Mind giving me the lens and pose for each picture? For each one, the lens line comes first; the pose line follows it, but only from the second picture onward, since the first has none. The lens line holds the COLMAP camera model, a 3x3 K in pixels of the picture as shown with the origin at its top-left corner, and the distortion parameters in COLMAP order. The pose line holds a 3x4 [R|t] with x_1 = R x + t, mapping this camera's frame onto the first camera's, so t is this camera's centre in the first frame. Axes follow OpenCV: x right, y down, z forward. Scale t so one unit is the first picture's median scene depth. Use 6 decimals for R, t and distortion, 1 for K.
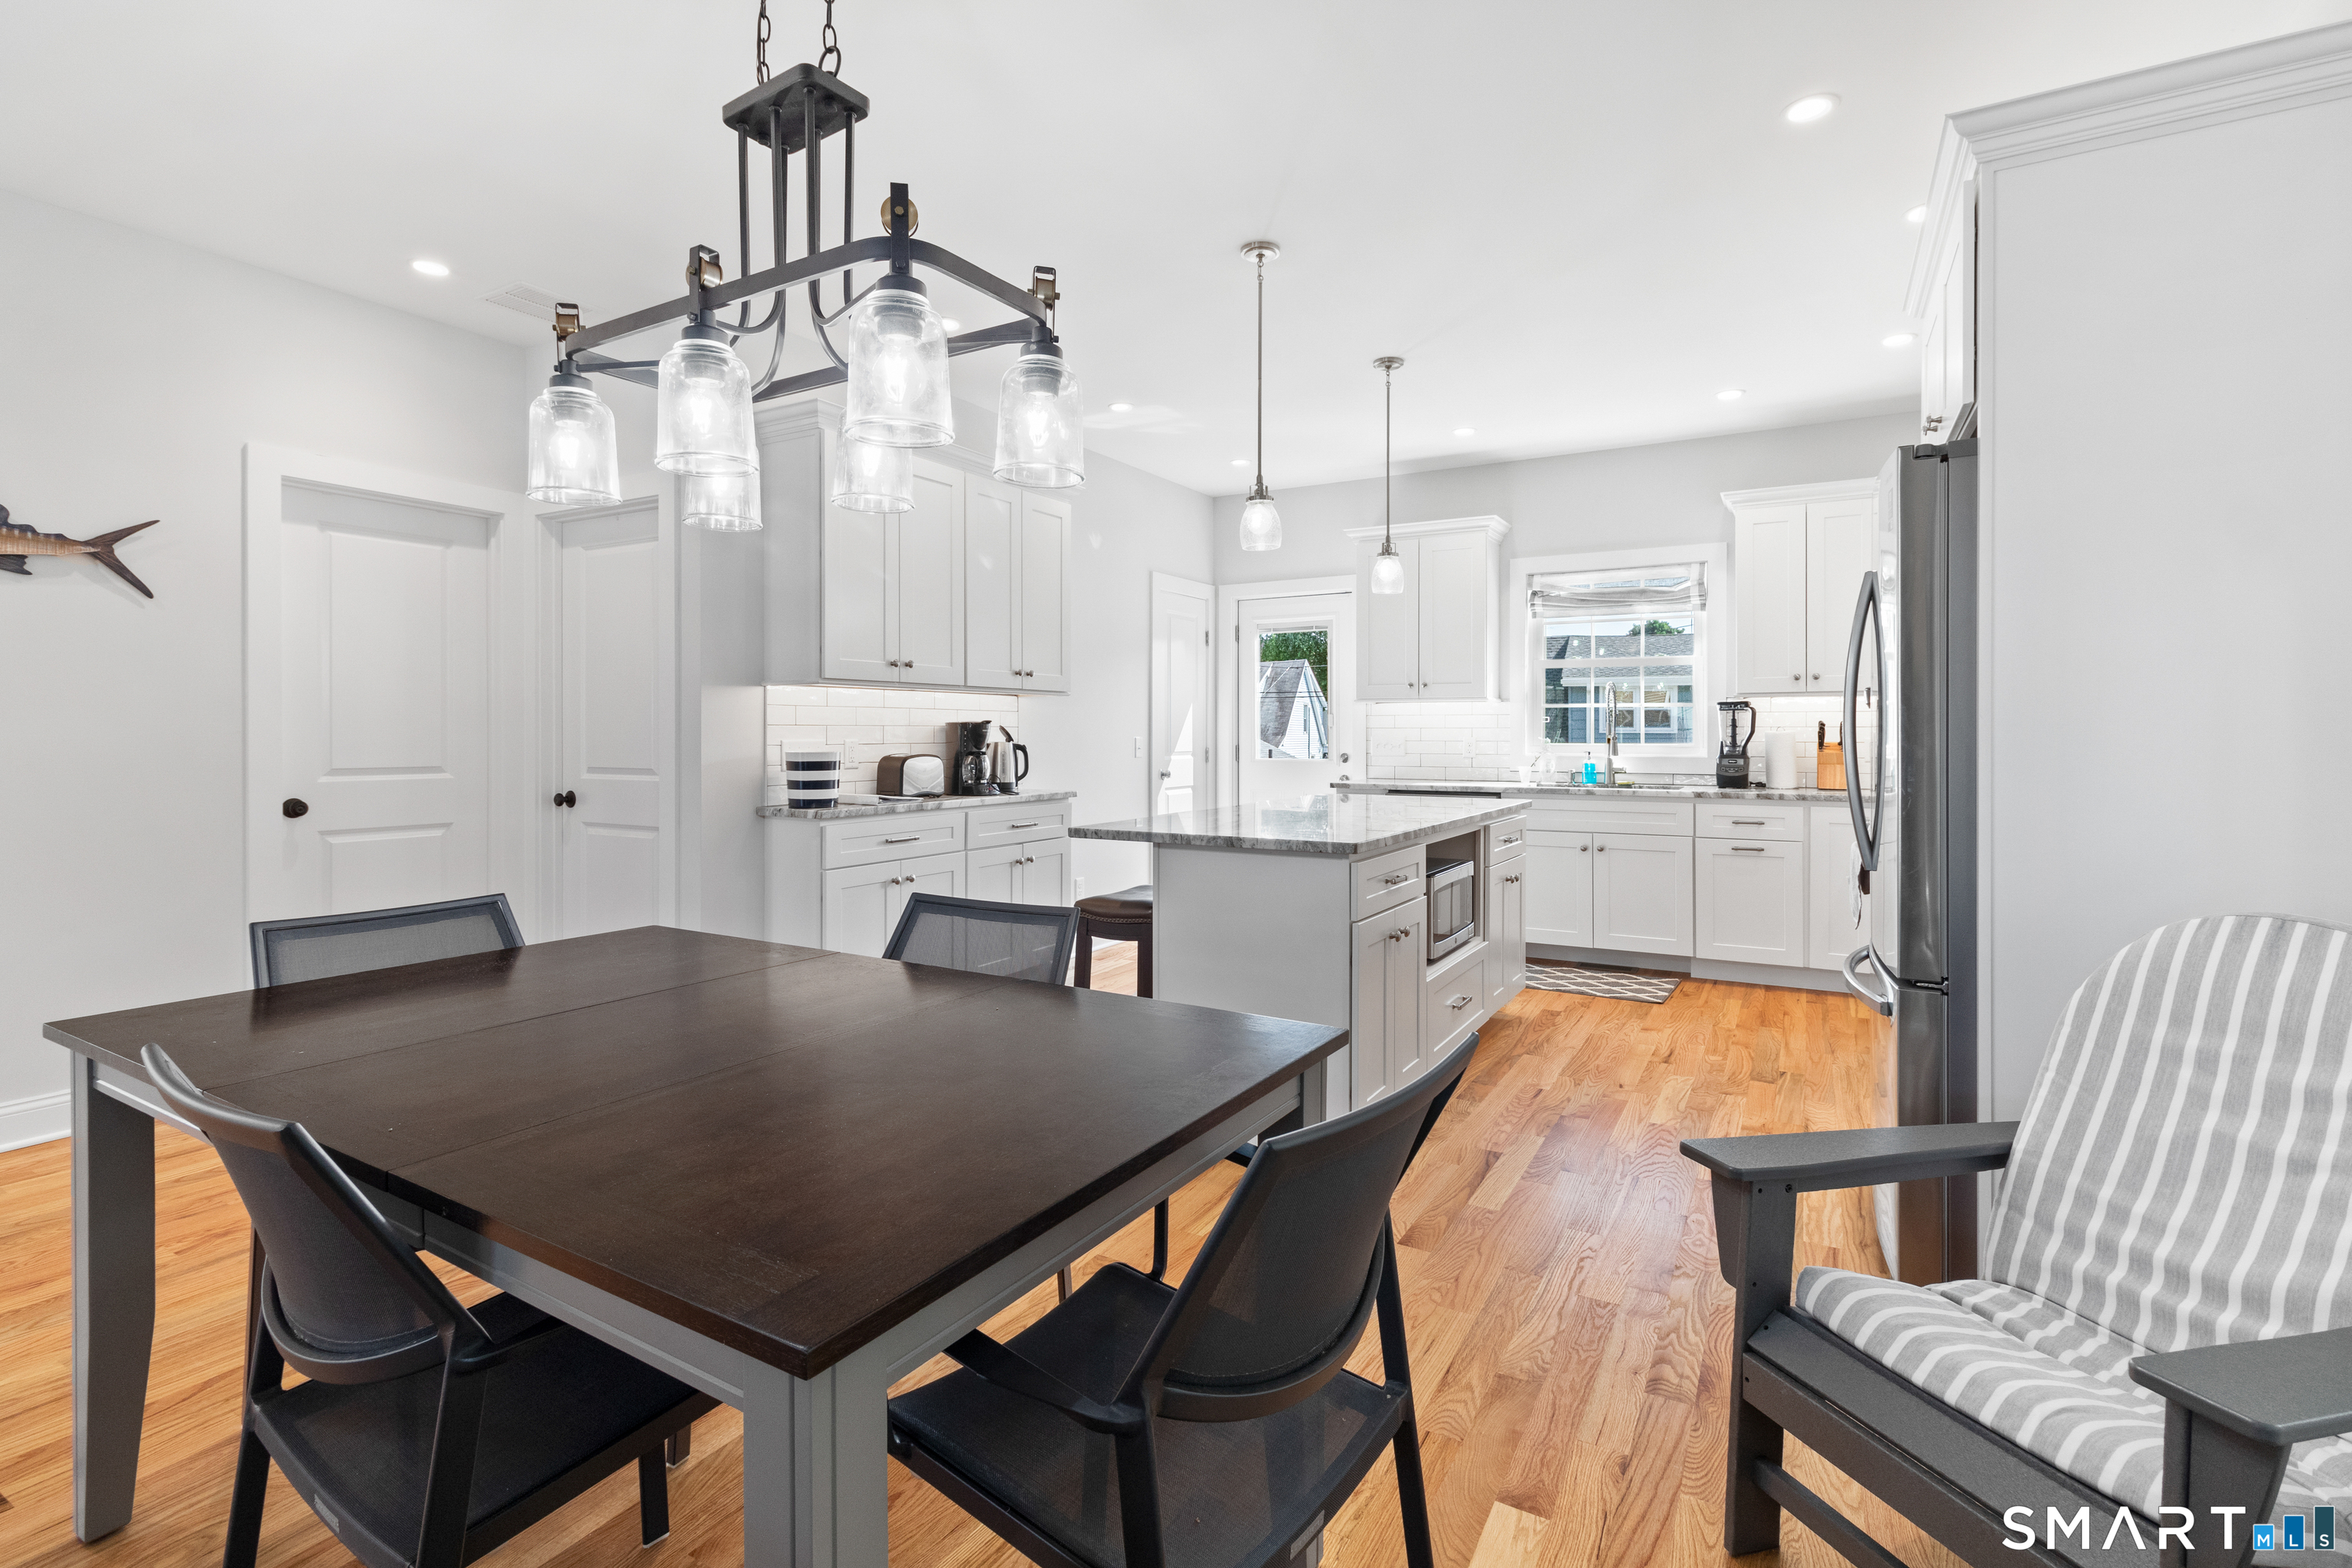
lens RADIAL K [[1091.9, 0, 1186.3], [0, 1091.9, 735.9], [0, 0, 1]] dist [0.010261, -0.002753]
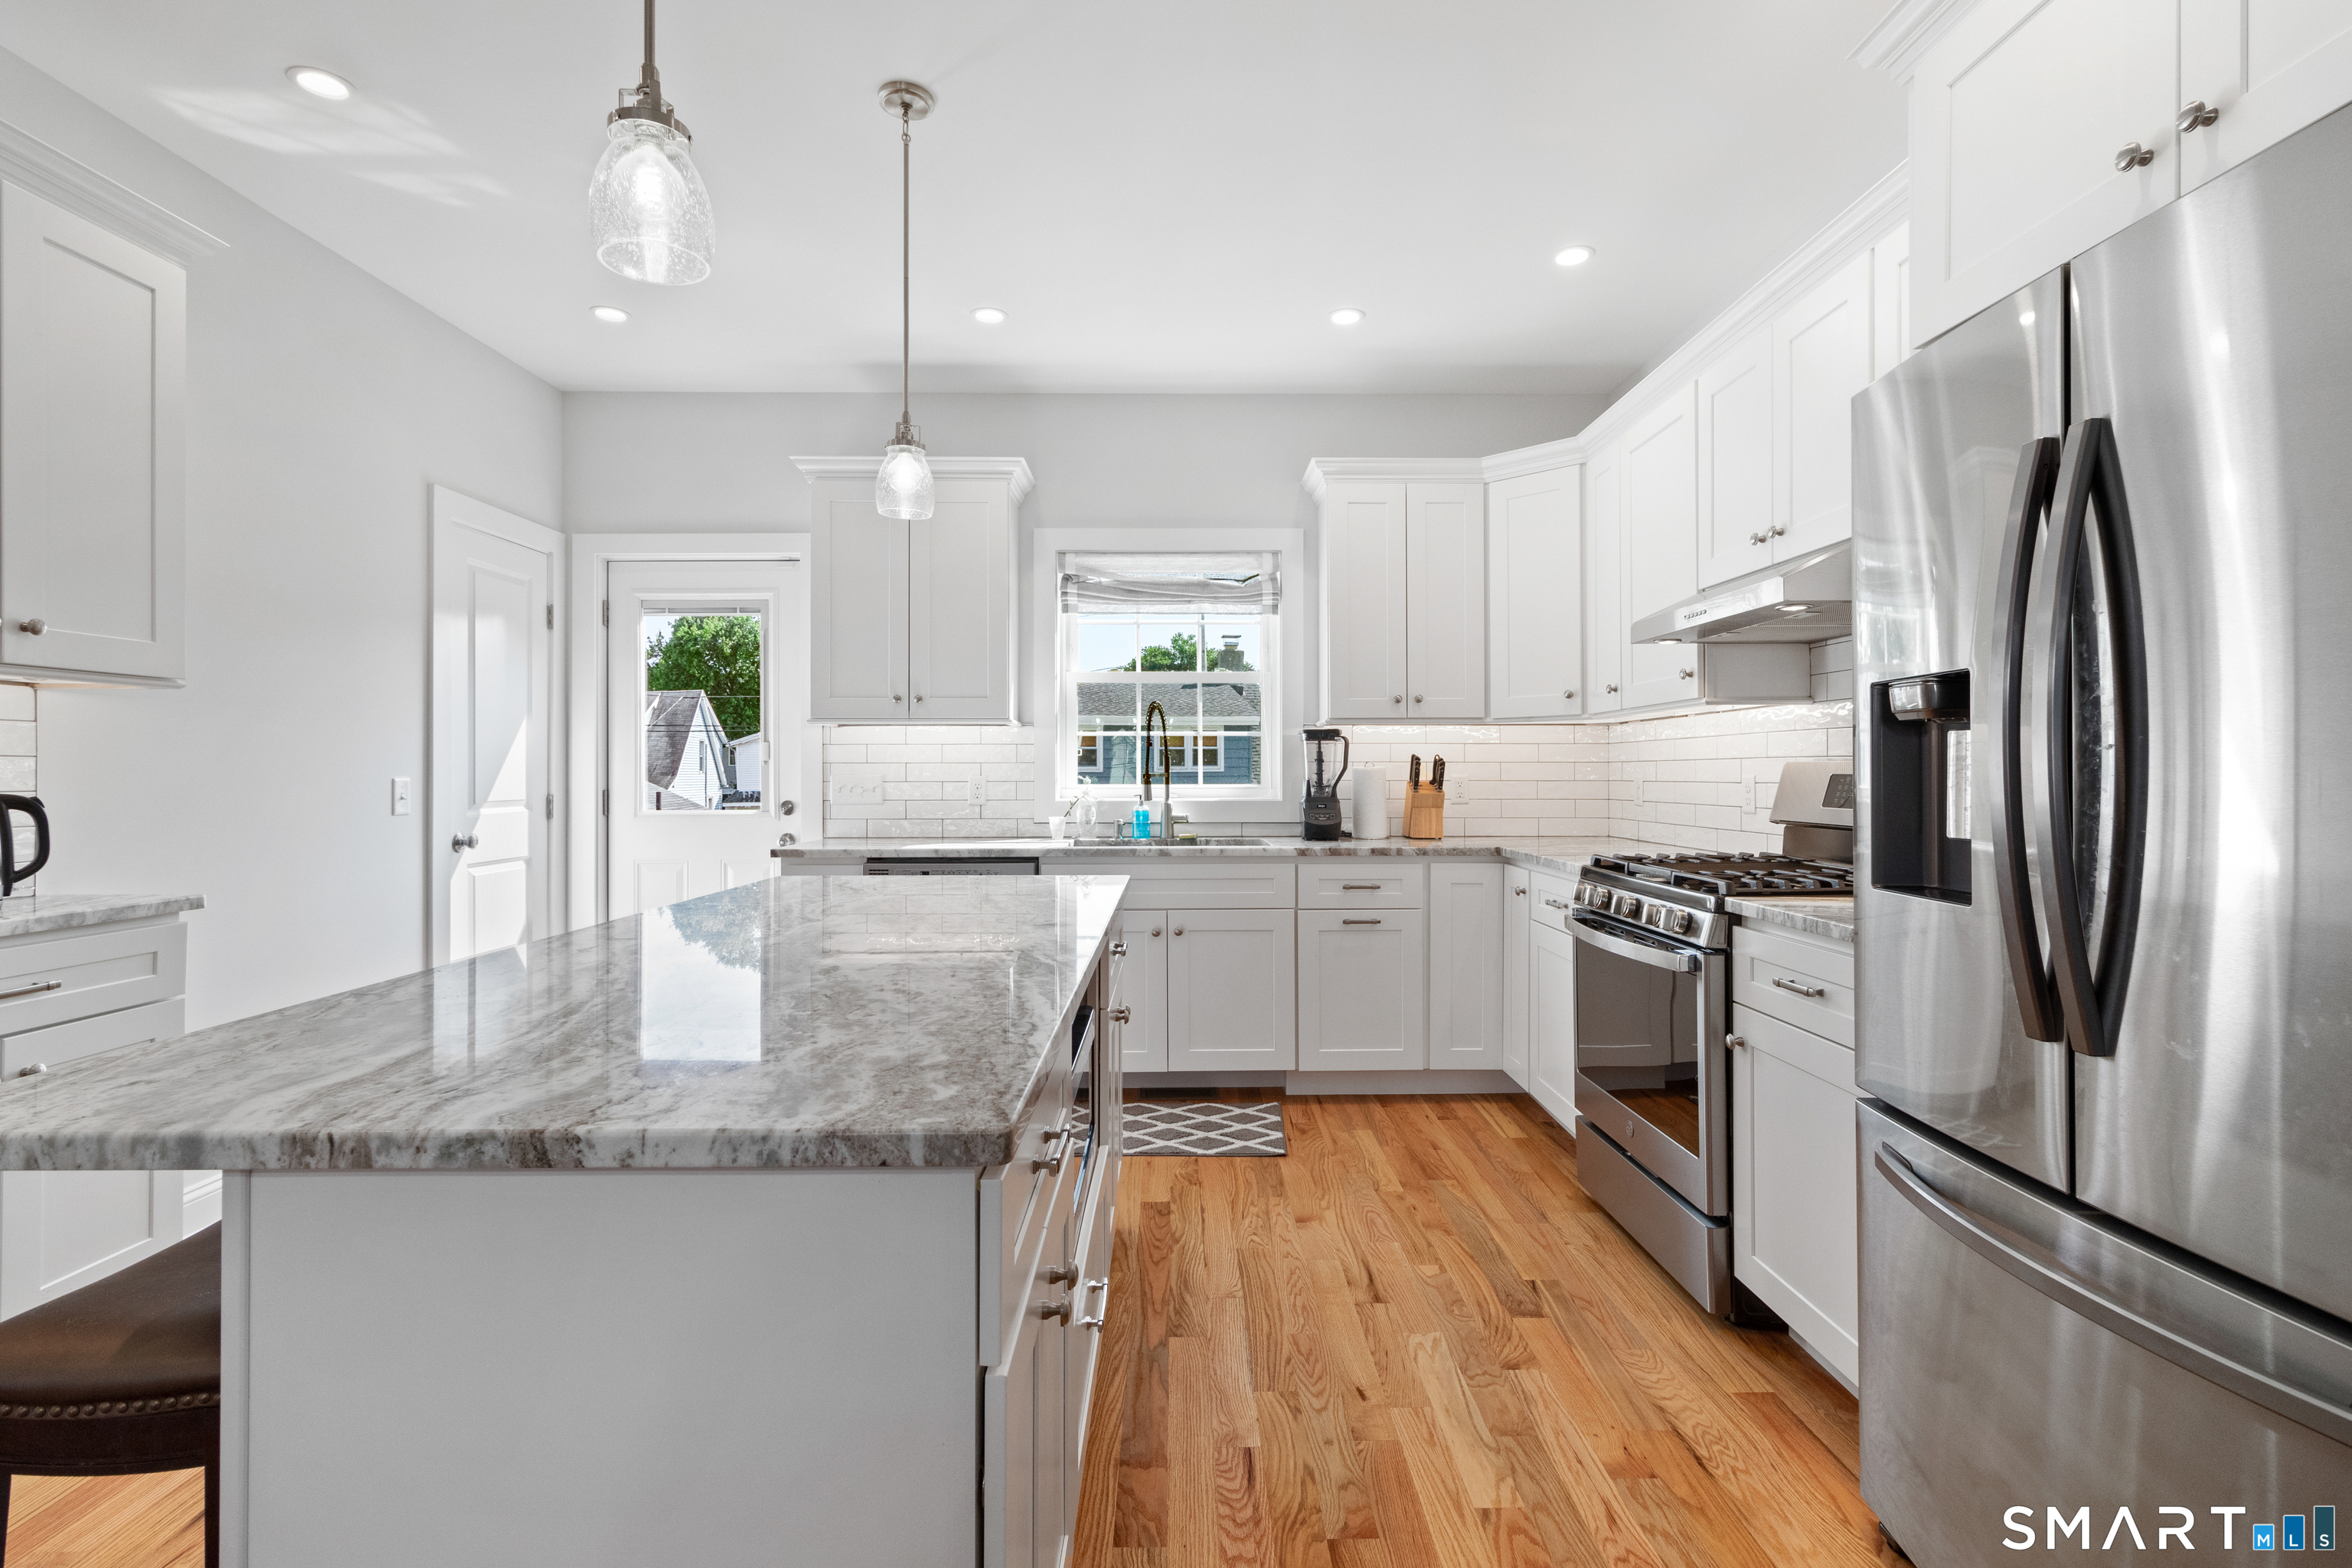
lens RADIAL K [[1091.9, 0, 1184.3], [0, 1091.9, 766.9], [0, 0, 1]] dist [0.010261, -0.002753]
pose [[0.864864, 0.001321, 0.502004, 0.023845], [0.002736, 0.999969, -0.007345, 0.000875], [-0.501998, 0.007726, 0.864834, 0.374284]]
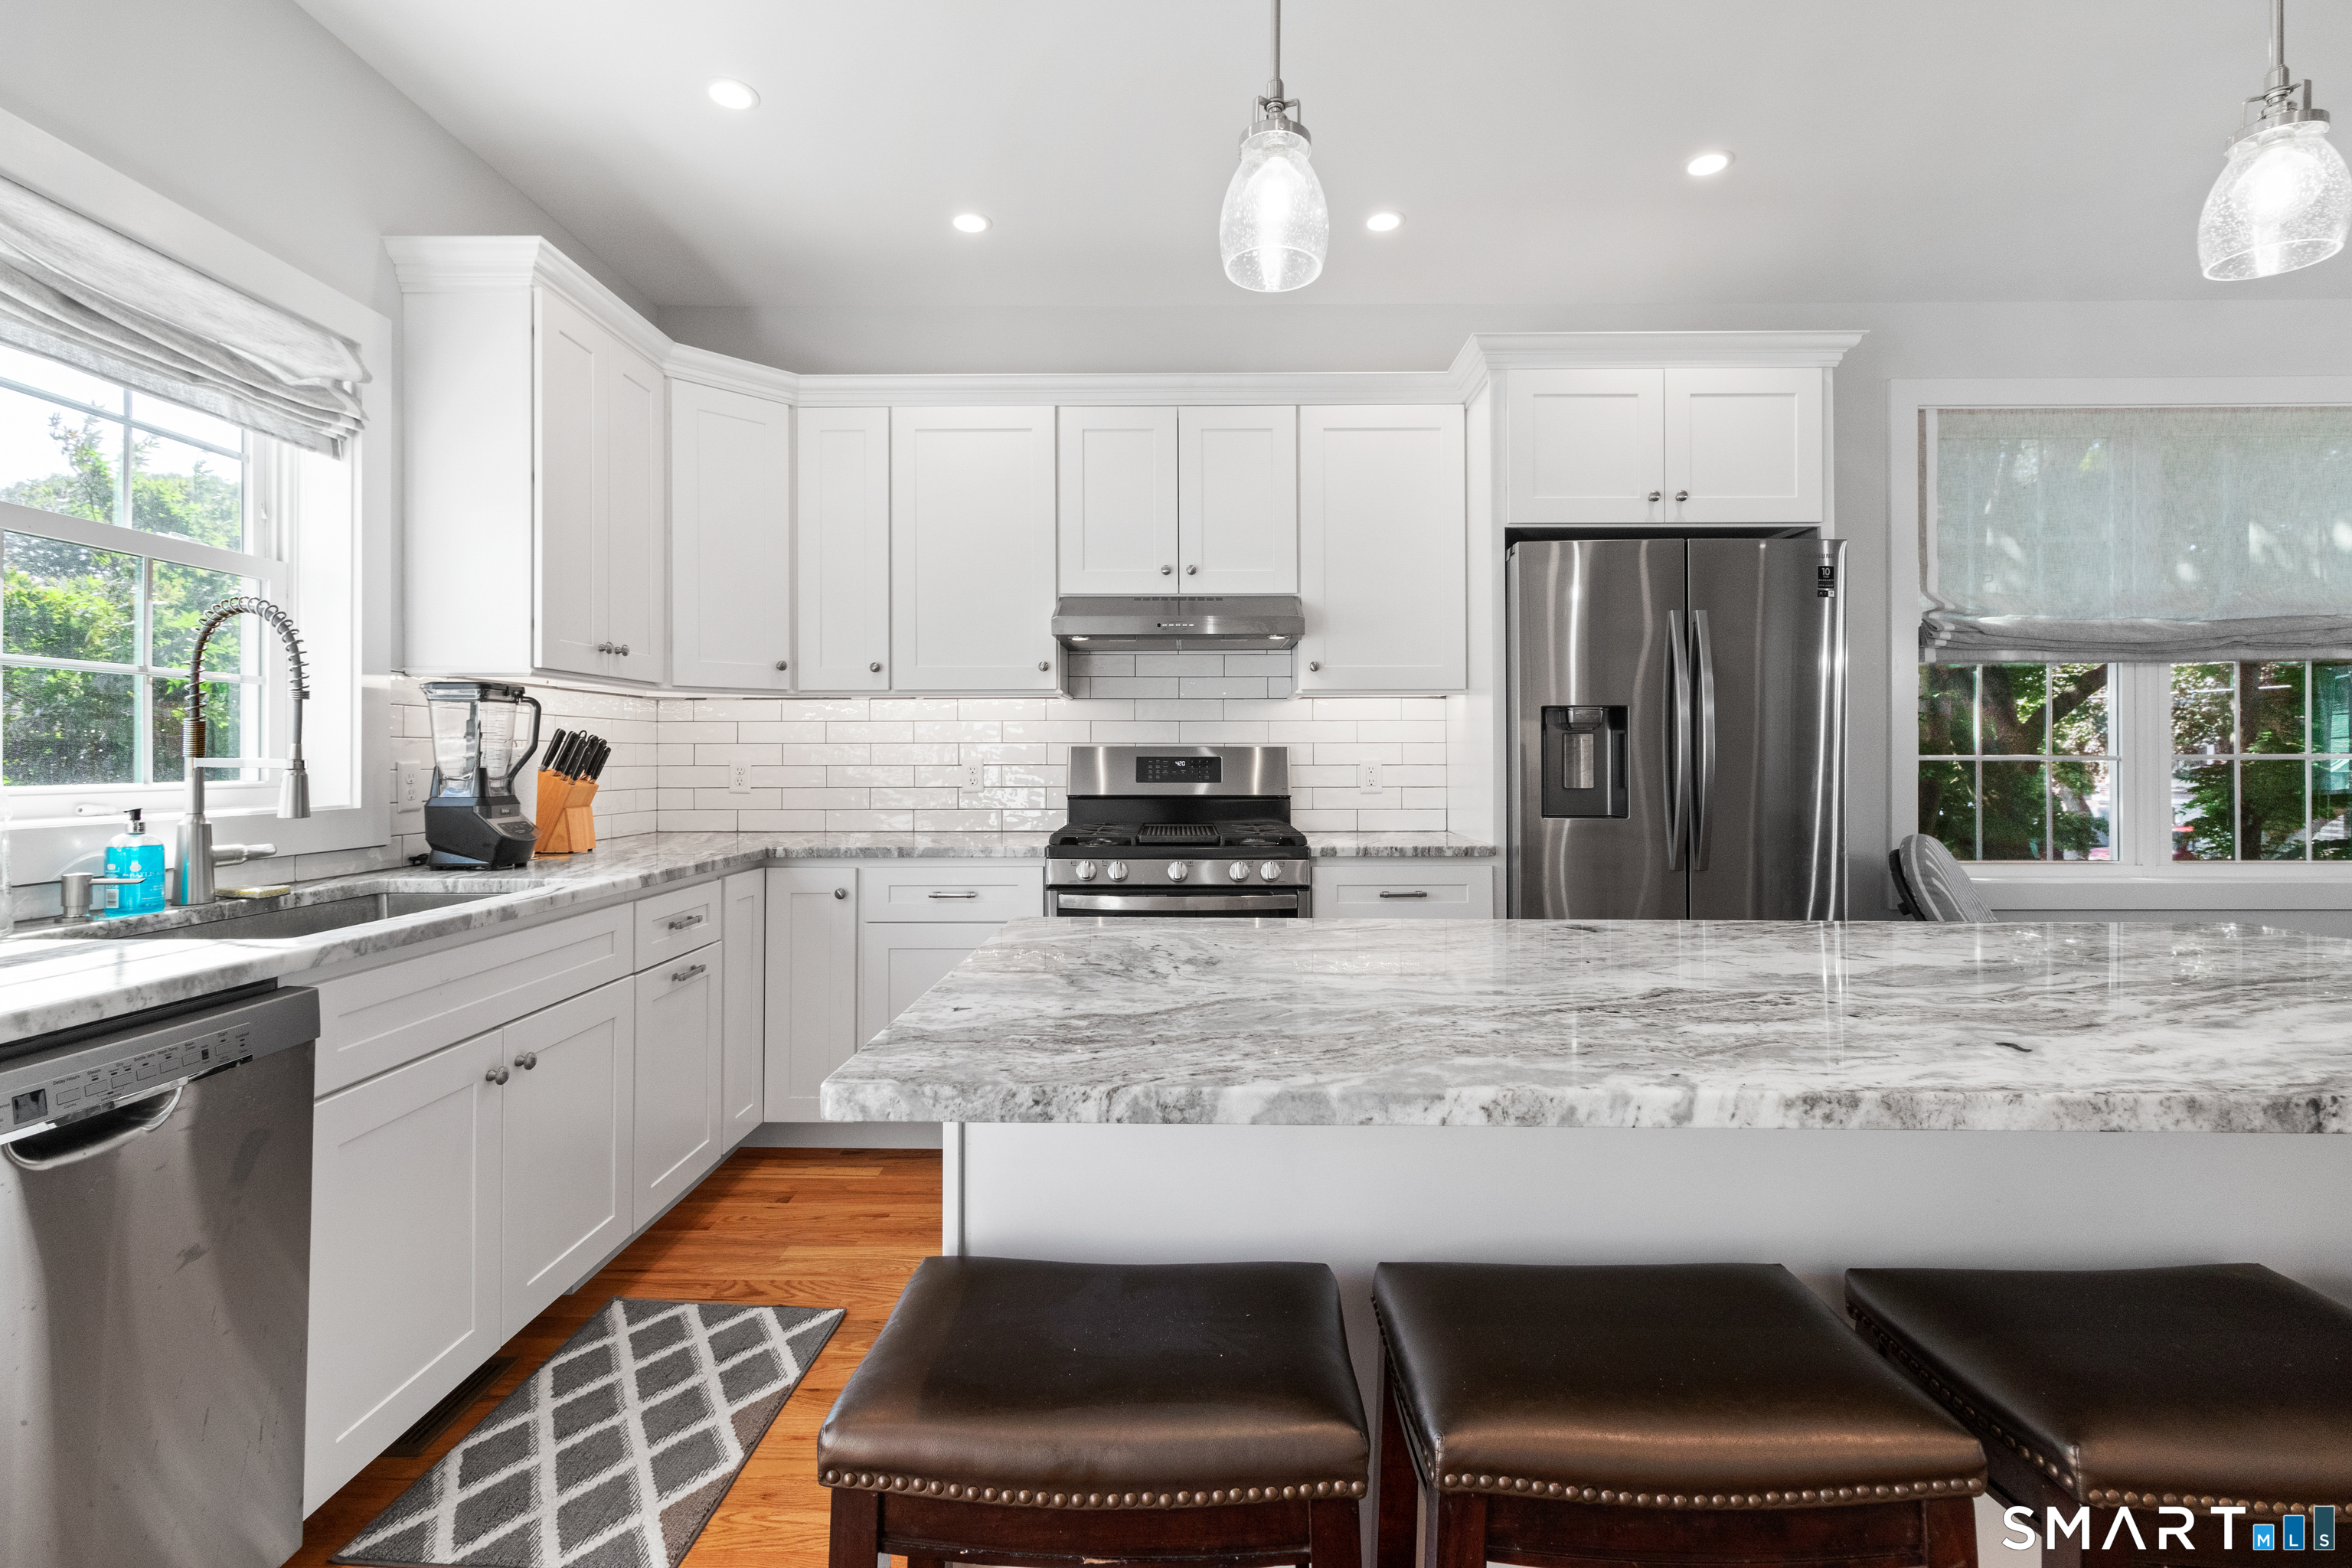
lens RADIAL K [[1091.9, 0, 1178.3], [0, 1091.9, 751.7], [0, 0, 1]] dist [0.010261, -0.002753]
pose [[-0.483434, 0.003871, 0.875372, -0.051015], [0.002874, 0.999992, -0.002835, 0.000248], [-0.875376, 0.001146, -0.483441, 0.969841]]
